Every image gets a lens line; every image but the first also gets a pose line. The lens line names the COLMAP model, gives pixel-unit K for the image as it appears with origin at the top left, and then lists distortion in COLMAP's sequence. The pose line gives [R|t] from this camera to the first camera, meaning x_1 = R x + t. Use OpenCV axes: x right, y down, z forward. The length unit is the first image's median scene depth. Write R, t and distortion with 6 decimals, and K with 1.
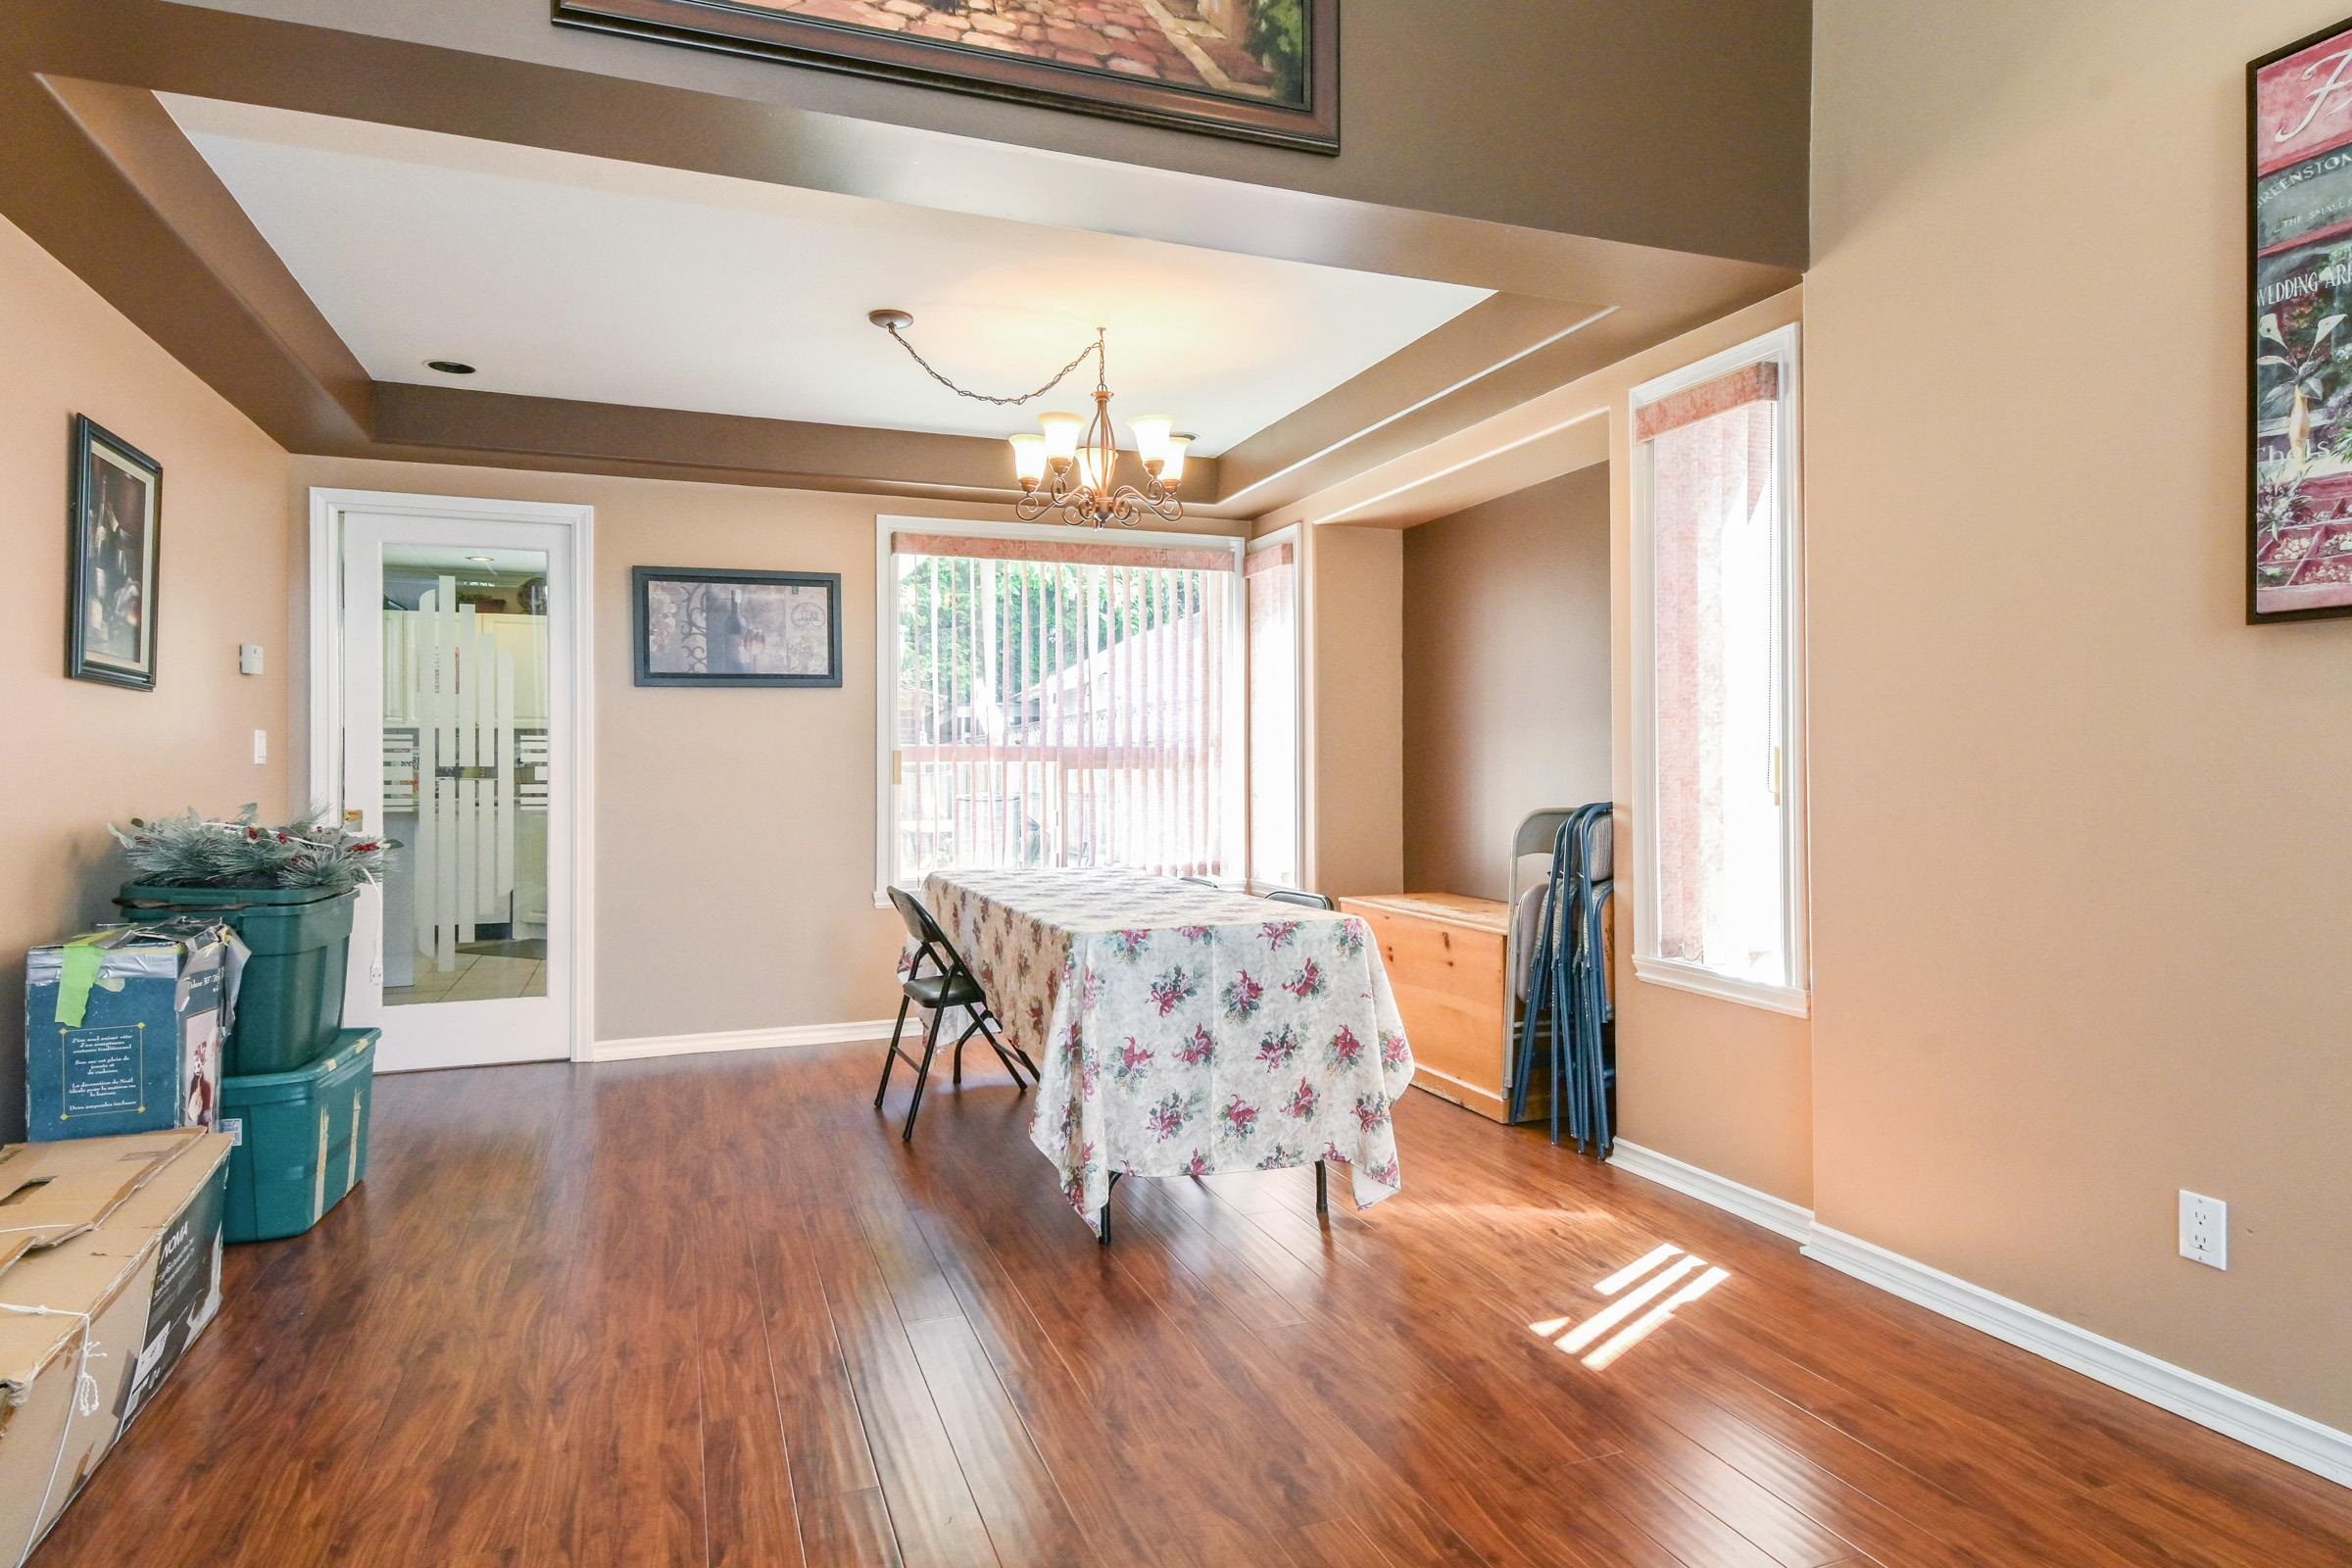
lens RADIAL K [[1239.5, 0, 1086.1], [0, 1239.5, 759.7], [0, 0, 1]] dist [0.026652, -0.015664]
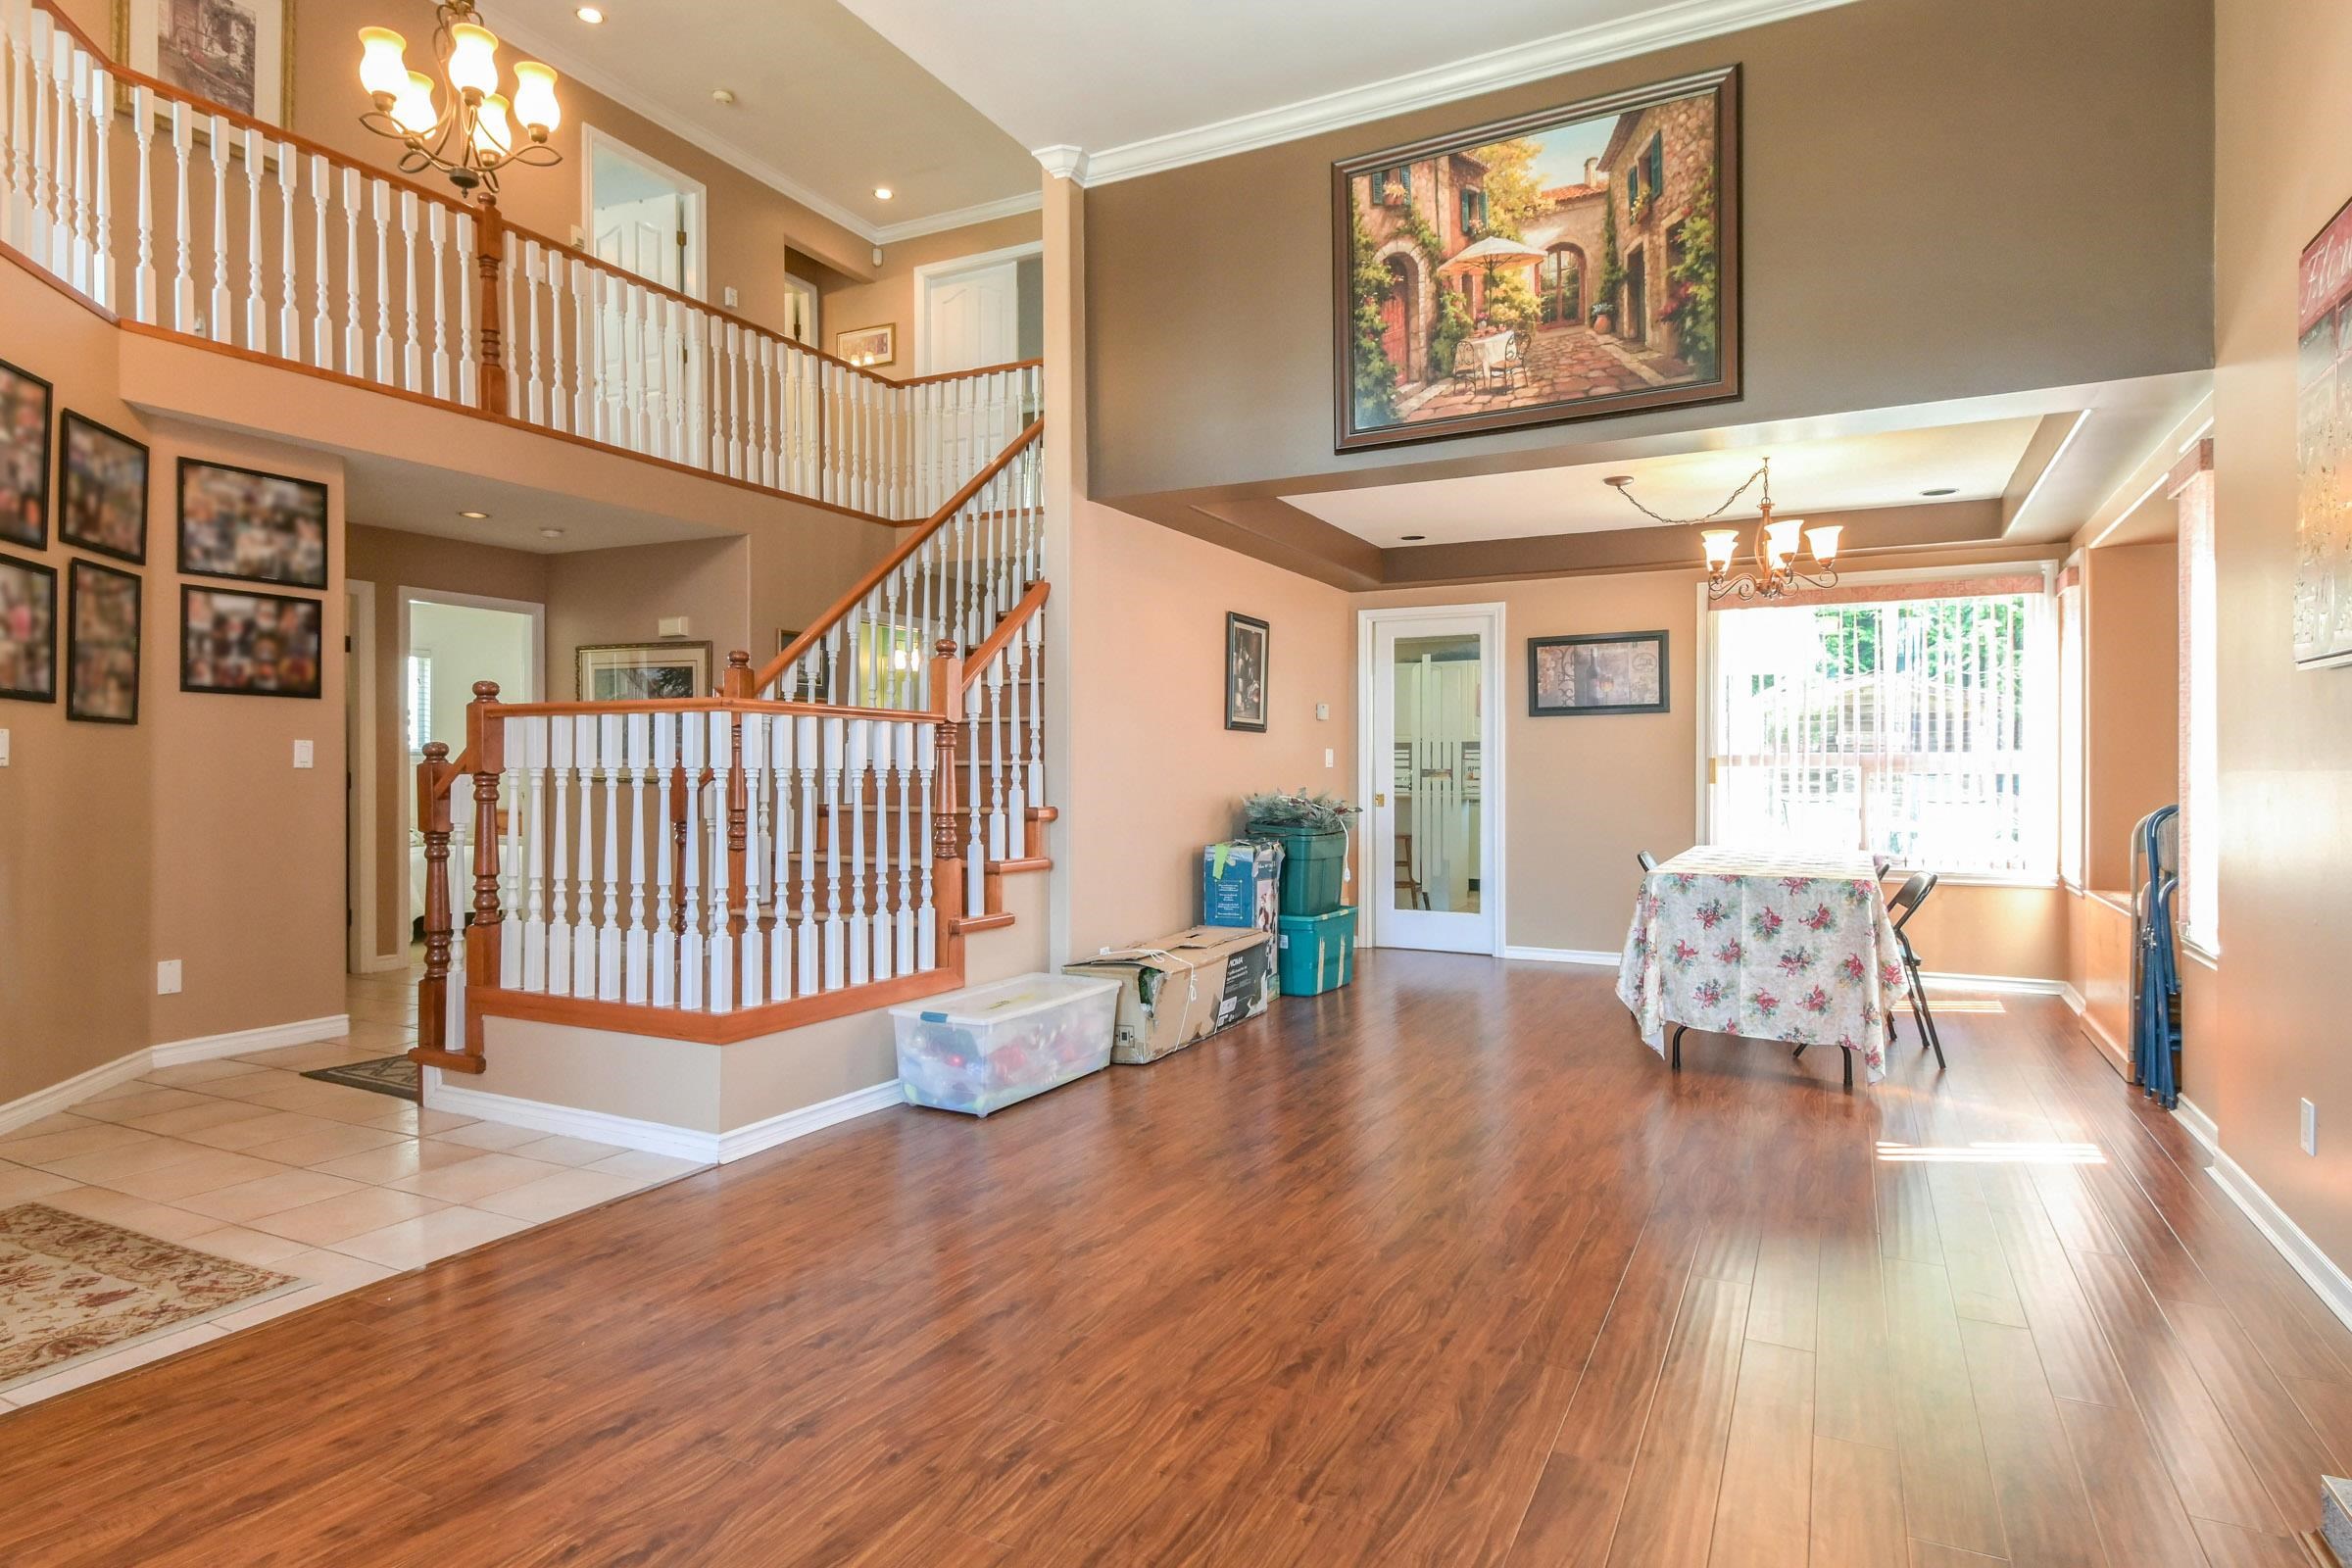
lens RADIAL K [[1263.2, 0, 1171.6], [0, 1263.2, 772.3], [0, 0, 1]] dist [0.037110, -0.027396]
pose [[0.663852, 0.005510, -0.747844, 0.799405], [0.001817, 0.999958, 0.008980, -0.008869], [0.747862, -0.007321, 0.663814, -0.566660]]
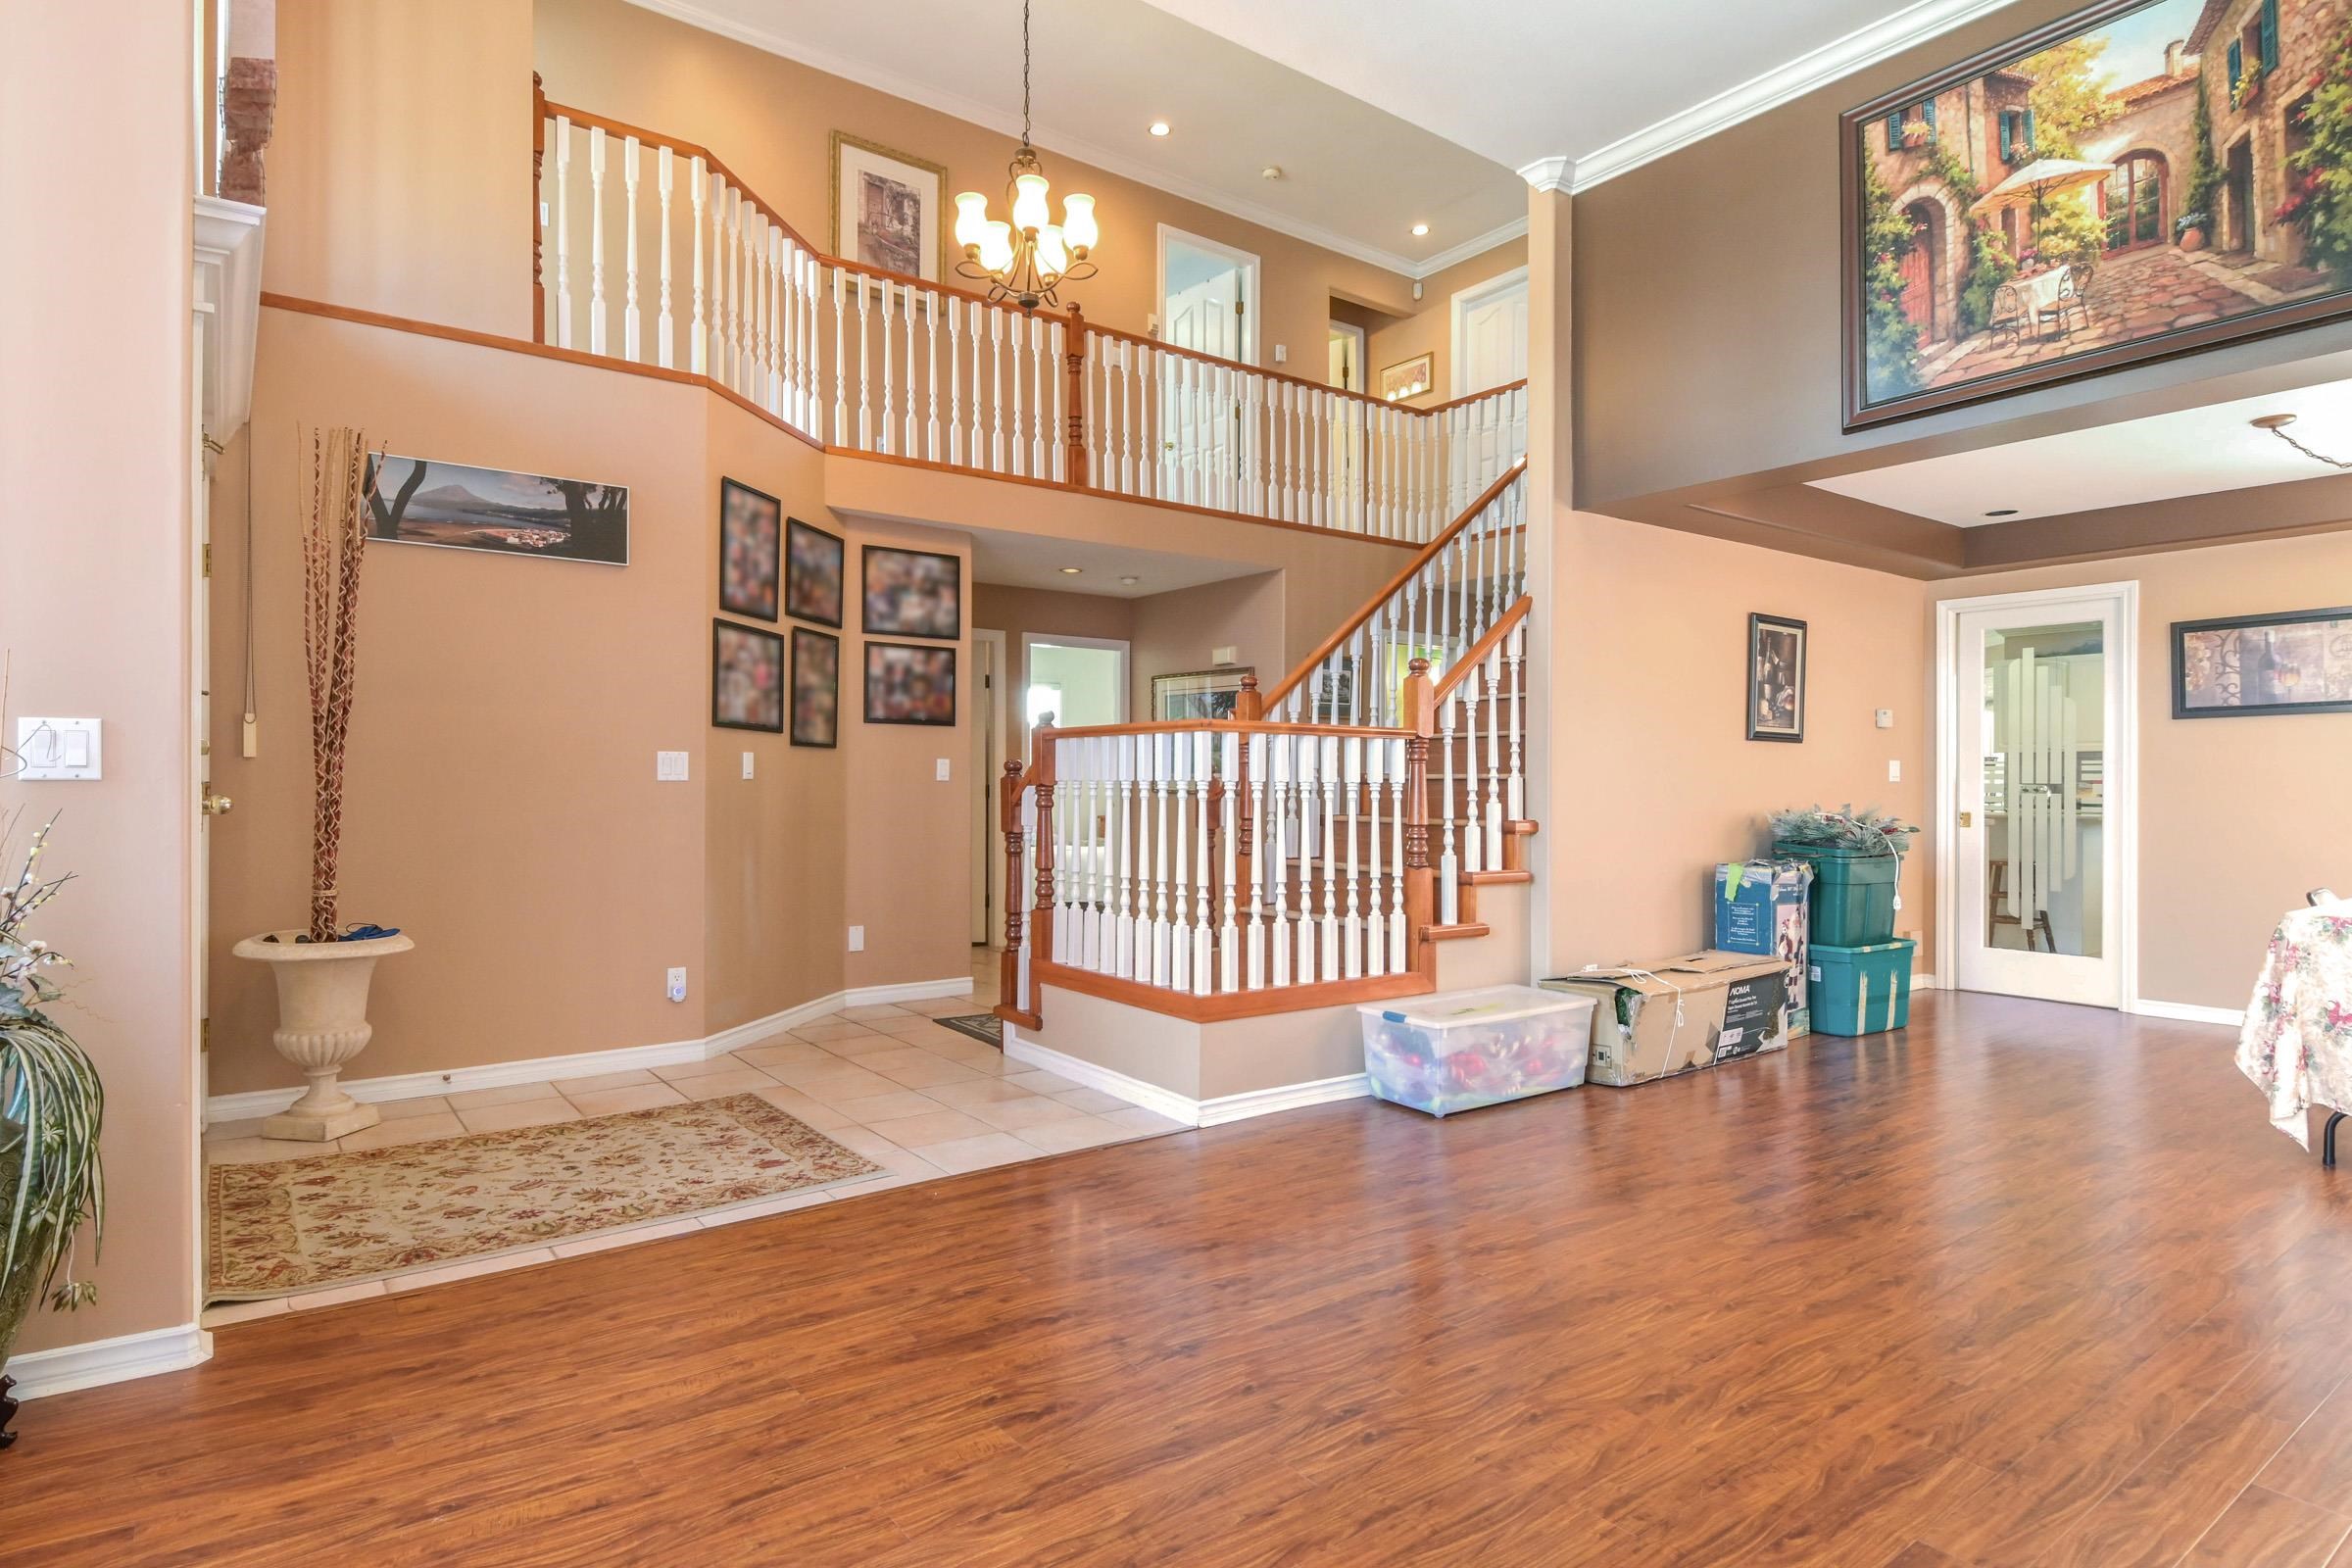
lens RADIAL K [[1246.0, 0, 1176.0], [0, 1246.0, 784.0], [0, 0, 1]] dist [0.035401, -0.025500]
pose [[0.262133, 0.005097, -0.965018, 0.927719], [0.002524, 0.999979, 0.005967, -0.007396], [0.965028, -0.004000, 0.262115, -0.454563]]
